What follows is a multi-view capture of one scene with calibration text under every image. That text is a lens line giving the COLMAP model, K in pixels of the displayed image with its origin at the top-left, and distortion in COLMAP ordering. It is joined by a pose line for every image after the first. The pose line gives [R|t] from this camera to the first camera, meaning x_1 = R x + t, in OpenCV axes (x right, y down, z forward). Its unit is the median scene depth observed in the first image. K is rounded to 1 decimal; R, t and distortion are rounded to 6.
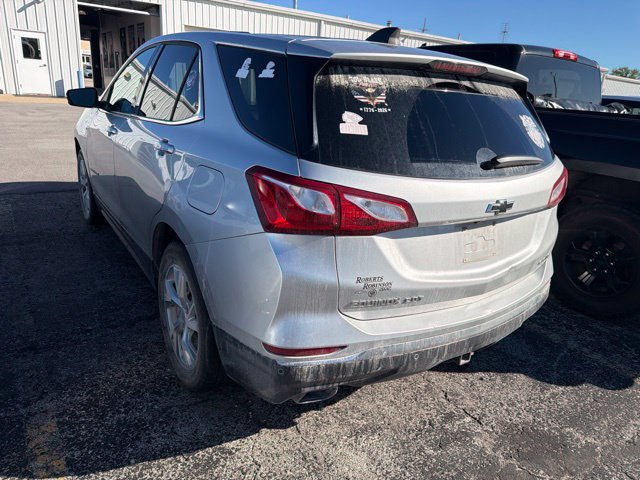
lens RADIAL K [[455.4, 0, 323.0], [0, 455.4, 245.4], [0, 0, 1]] dist [0.038577, -0.041770]
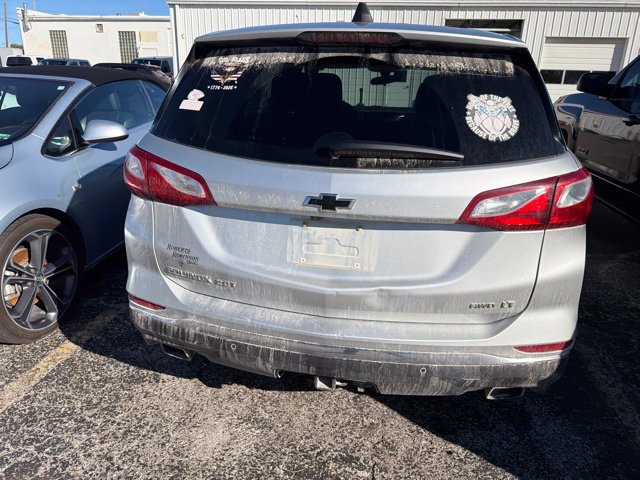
lens RADIAL K [[455.6, 0, 324.4], [0, 455.6, 246.1], [0, 0, 1]] dist [0.021269, -0.025418]
pose [[0.714706, 0.184263, -0.674716, 0.836489], [-0.207880, 0.977042, 0.046626, -0.039497], [0.667818, 0.106937, 0.736603, 0.363186]]
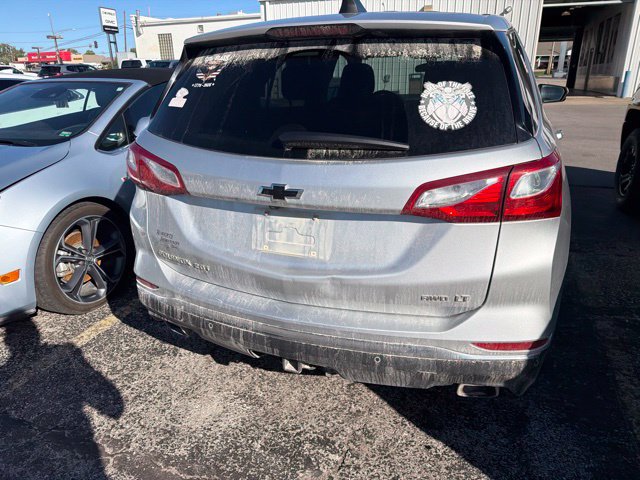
lens RADIAL K [[455.6, 0, 324.5], [0, 455.6, 245.3], [0, 0, 1]] dist [0.021269, -0.025418]
pose [[0.563395, 0.213943, -0.798007, 1.004016], [-0.217178, 0.970272, 0.106798, -0.086620], [0.797132, 0.113140, 0.593110, 0.513787]]
